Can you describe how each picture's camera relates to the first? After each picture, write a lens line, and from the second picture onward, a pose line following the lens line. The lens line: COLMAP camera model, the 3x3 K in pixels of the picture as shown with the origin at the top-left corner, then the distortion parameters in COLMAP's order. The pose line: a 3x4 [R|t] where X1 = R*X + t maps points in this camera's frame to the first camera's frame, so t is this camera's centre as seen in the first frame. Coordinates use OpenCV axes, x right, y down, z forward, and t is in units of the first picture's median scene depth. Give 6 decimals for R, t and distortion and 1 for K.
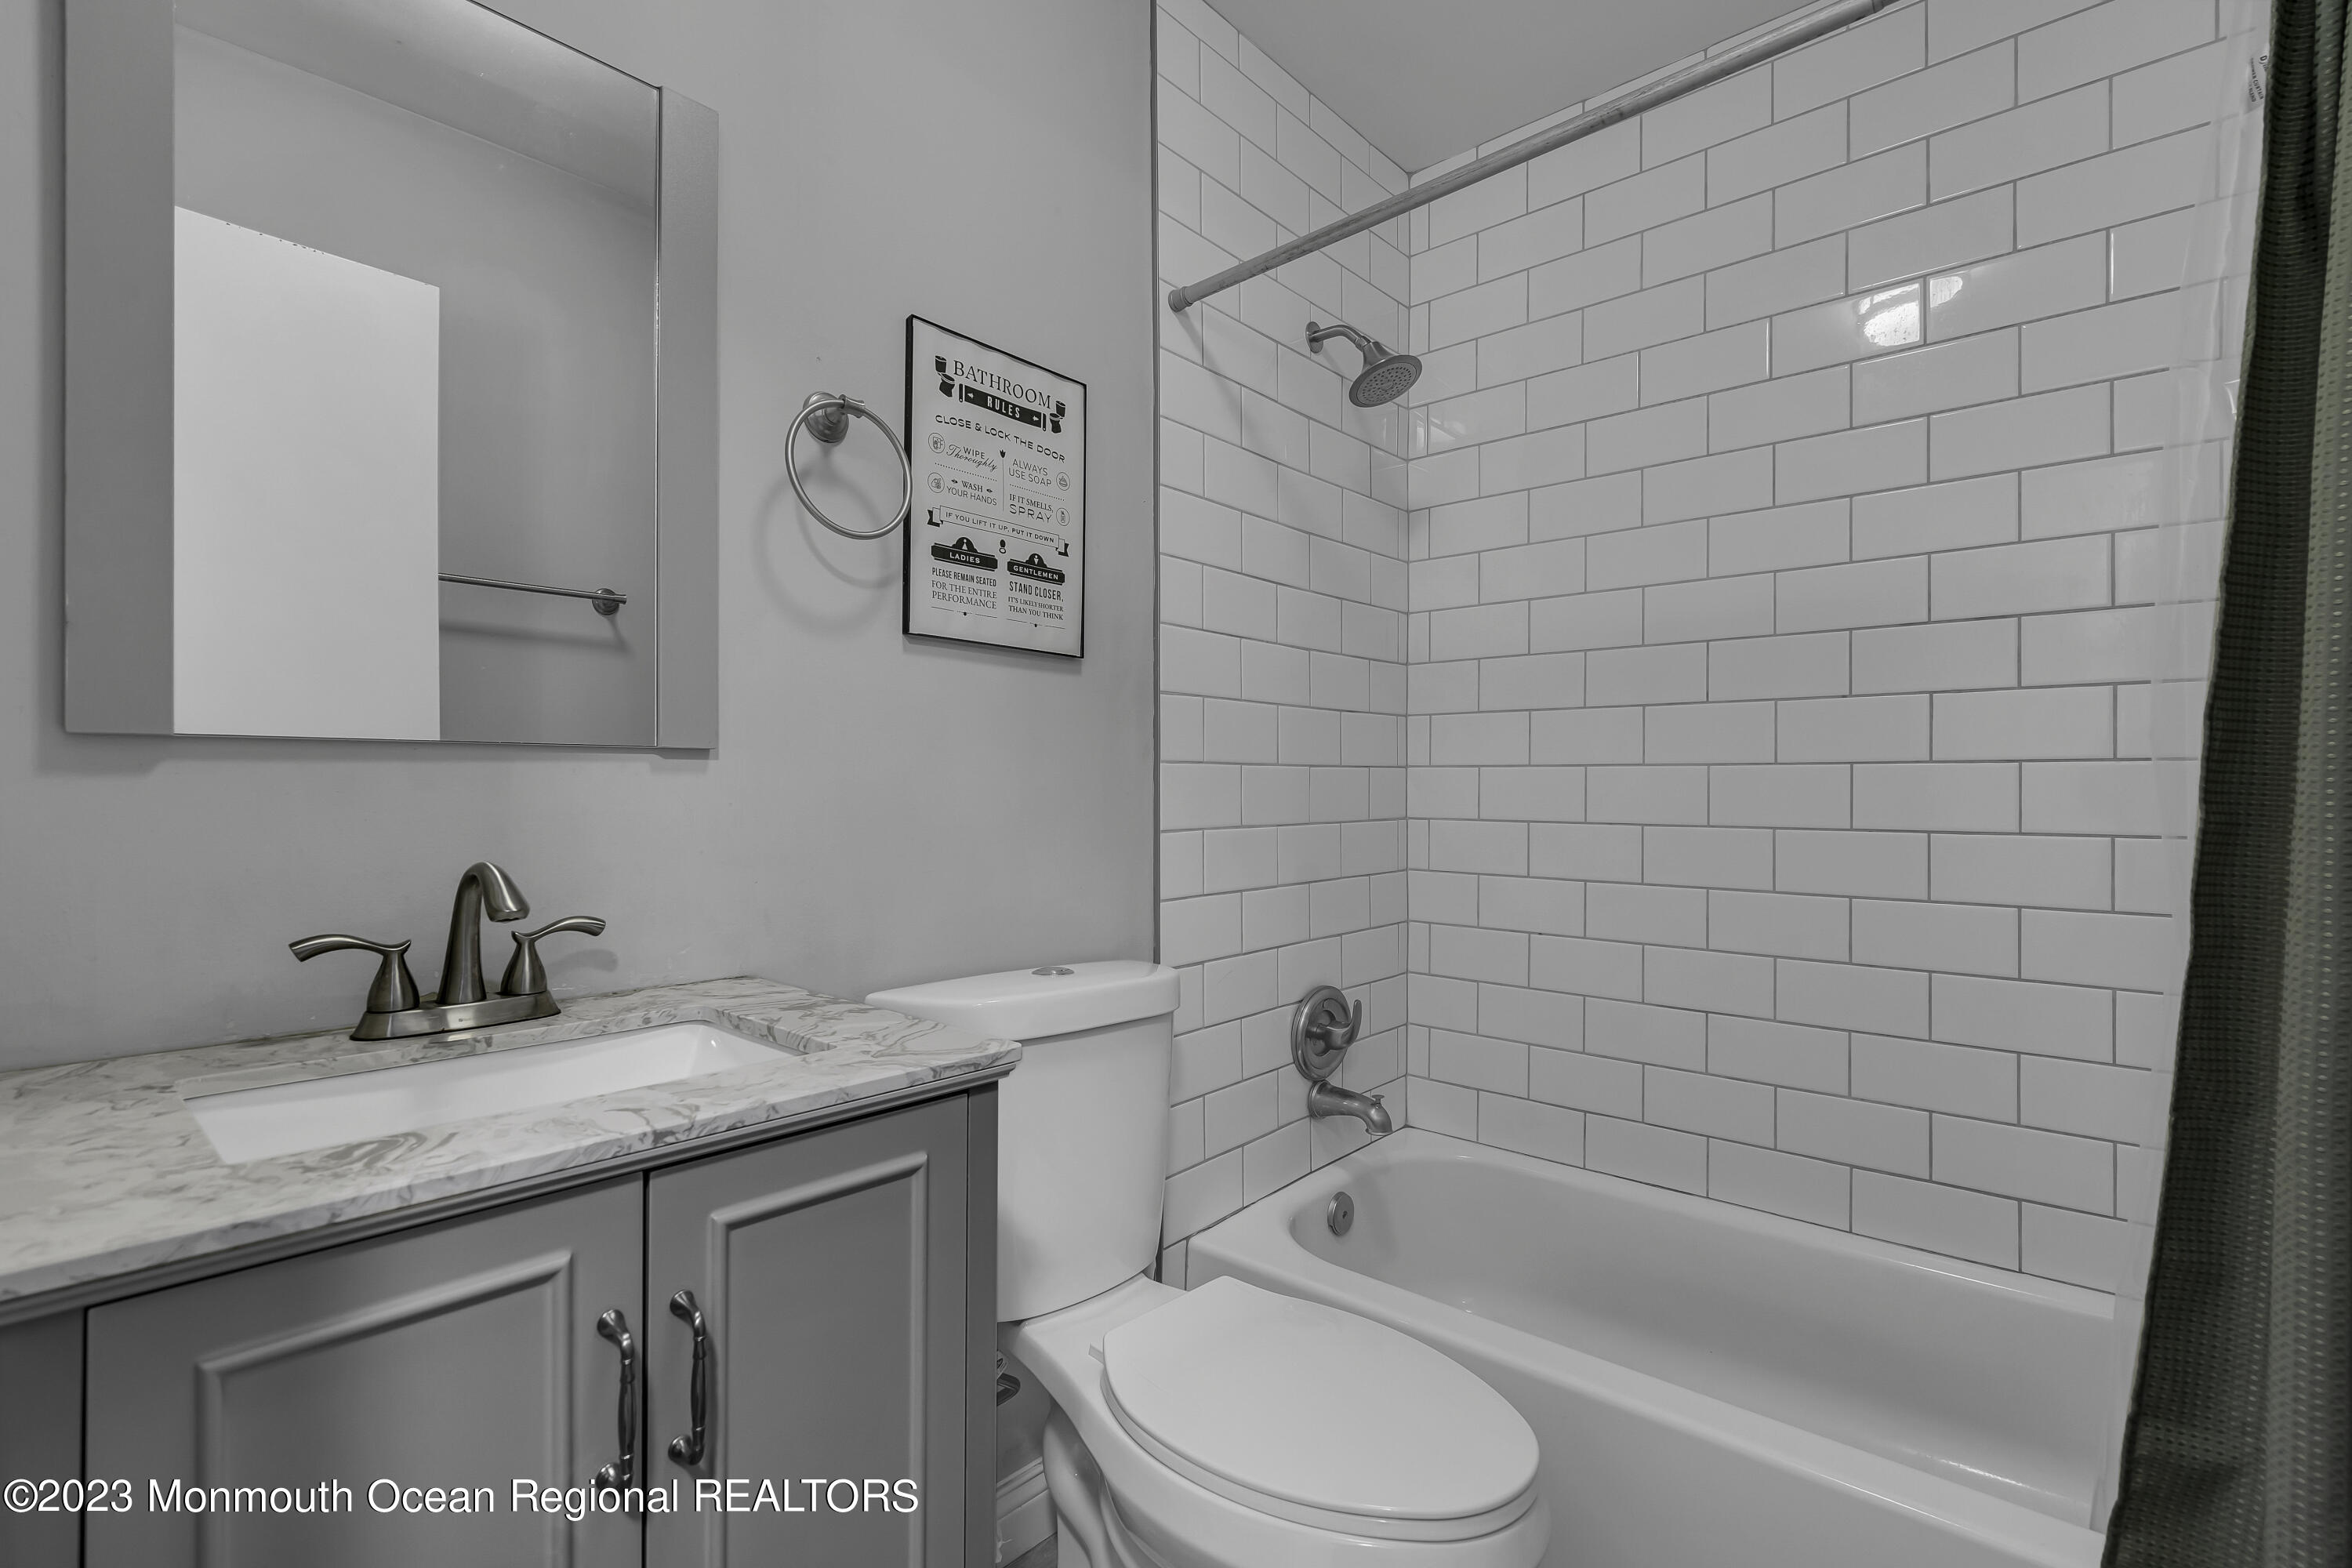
lens RADIAL K [[1070.4, 0, 1179.7], [0, 1070.4, 782.4], [0, 0, 1]] dist [-0.004541, 0.002872]
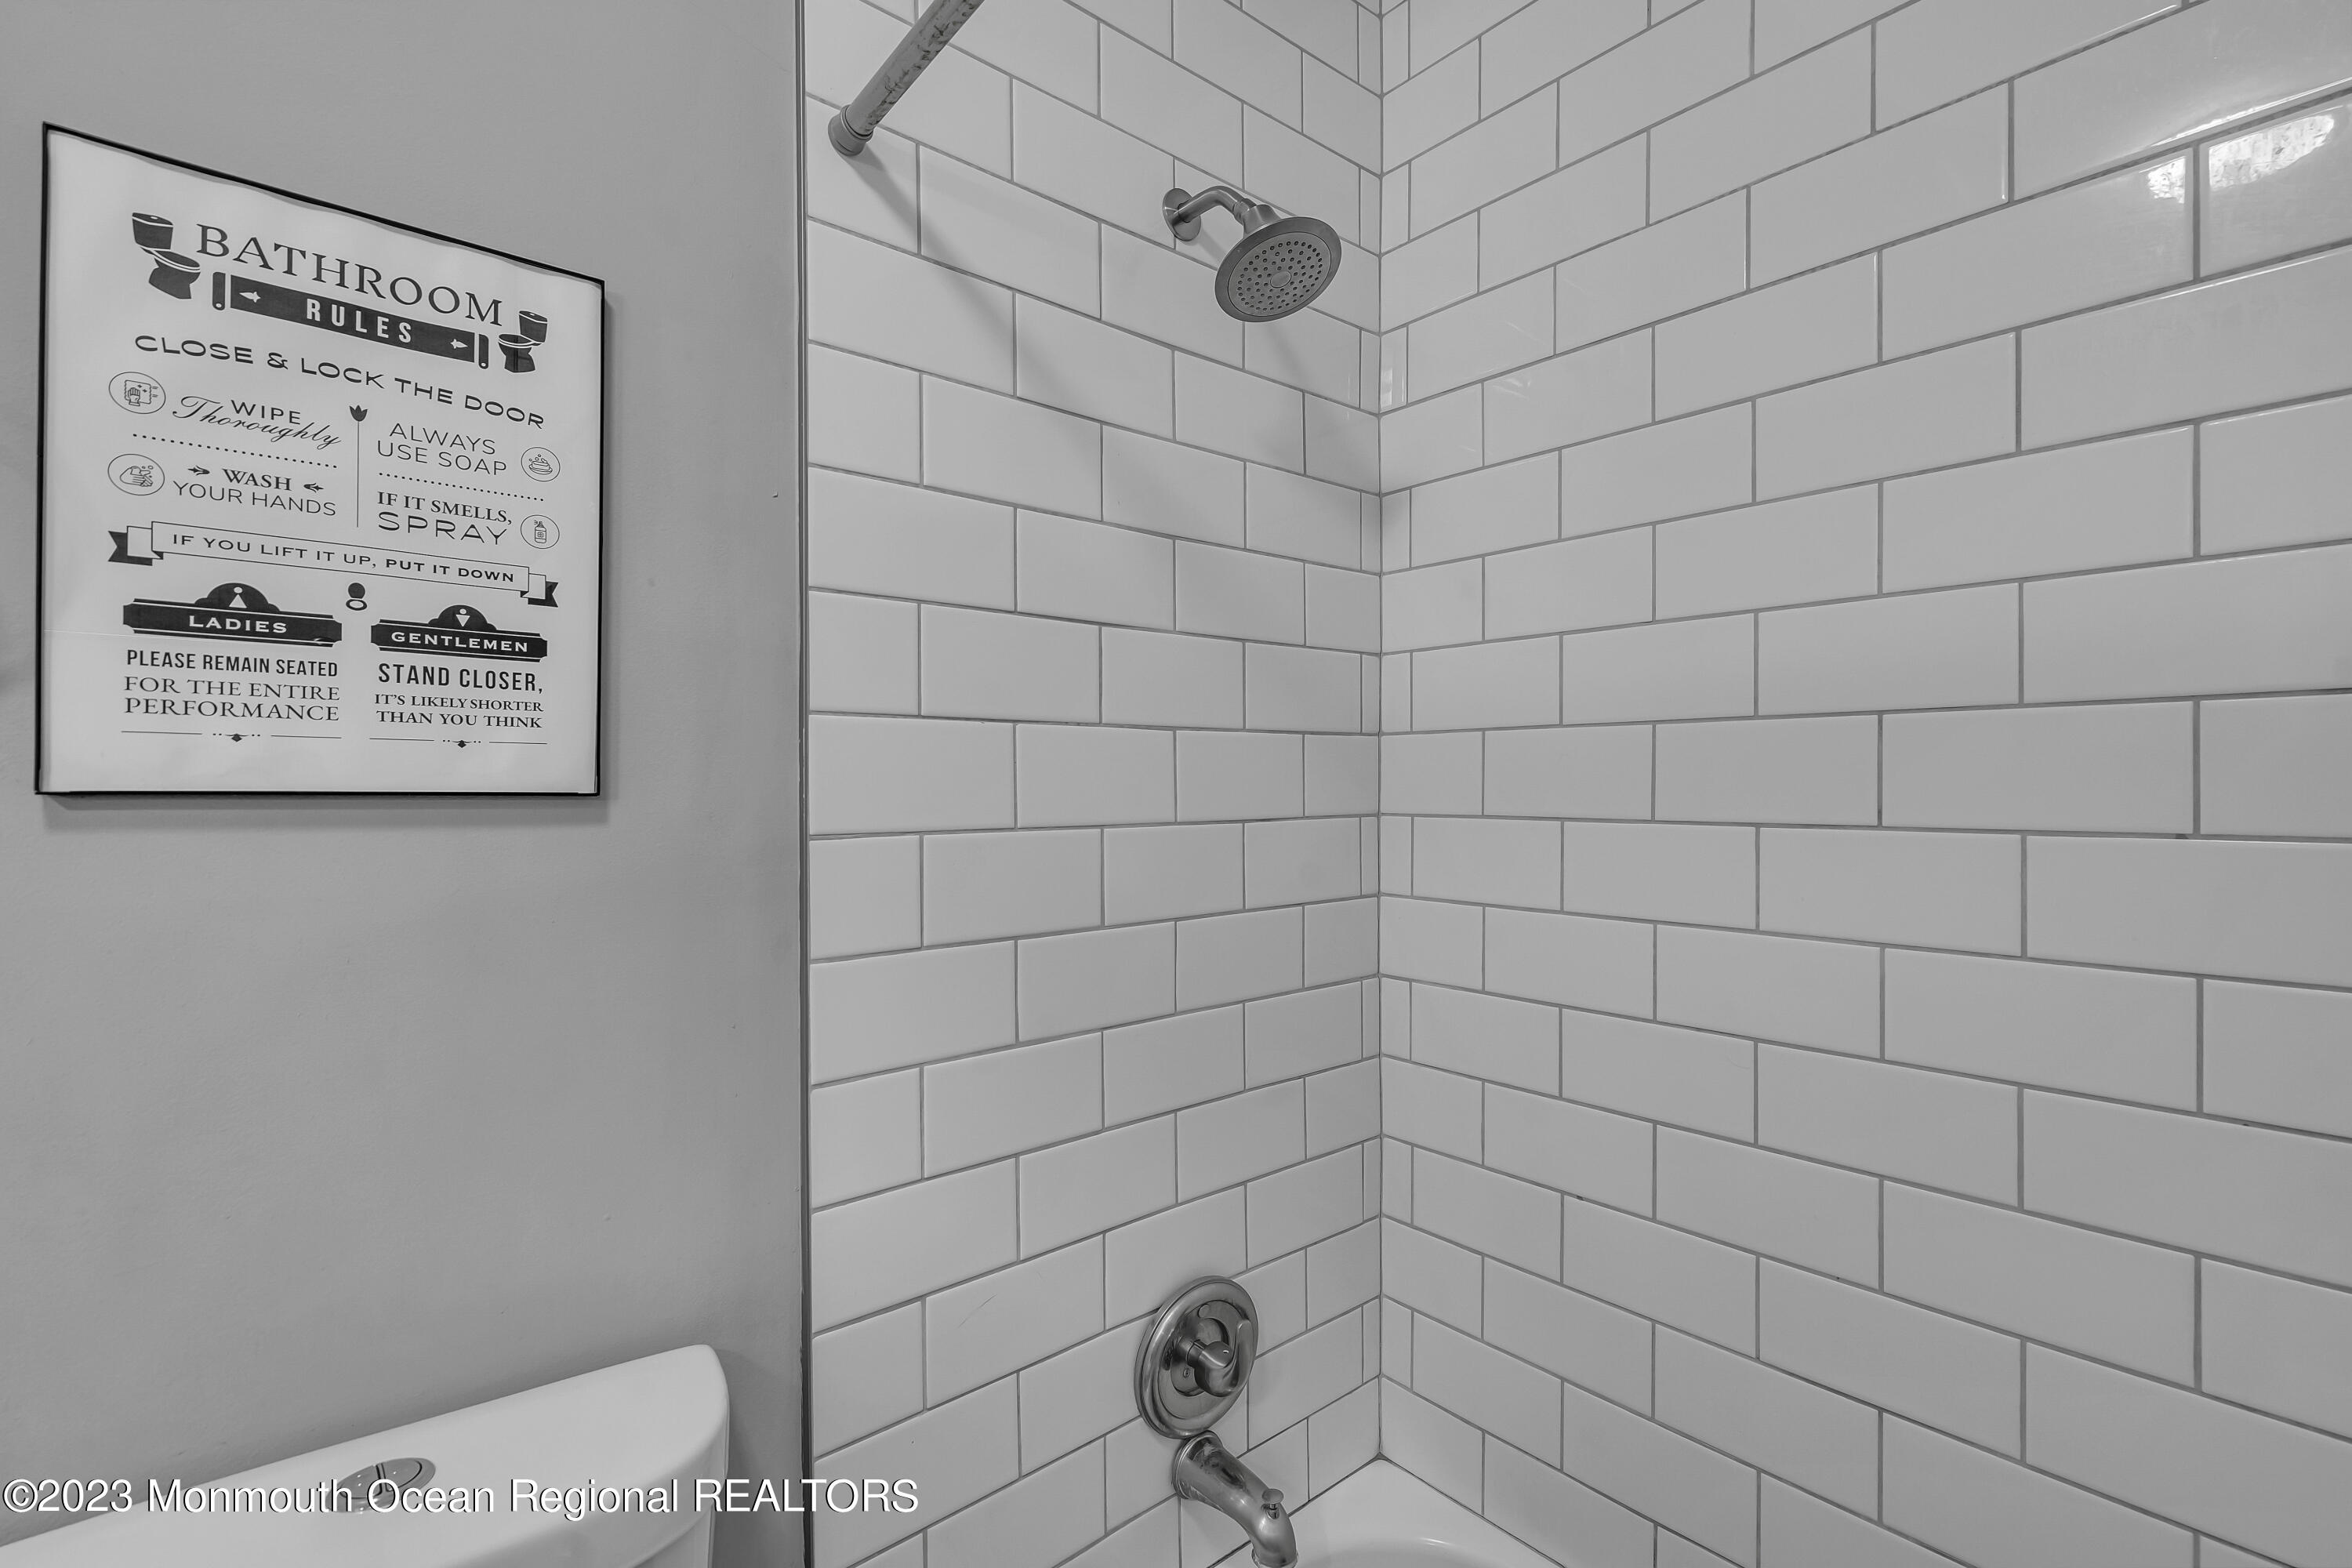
lens RADIAL K [[1070.4, 0, 1175.4], [0, 1070.4, 790.2], [0, 0, 1]] dist [-0.004541, 0.002872]
pose [[0.989540, -0.004558, -0.144184, 0.248087], [0.005483, 0.999967, 0.006019, -0.109862], [0.144152, -0.006746, 0.989533, 0.470149]]
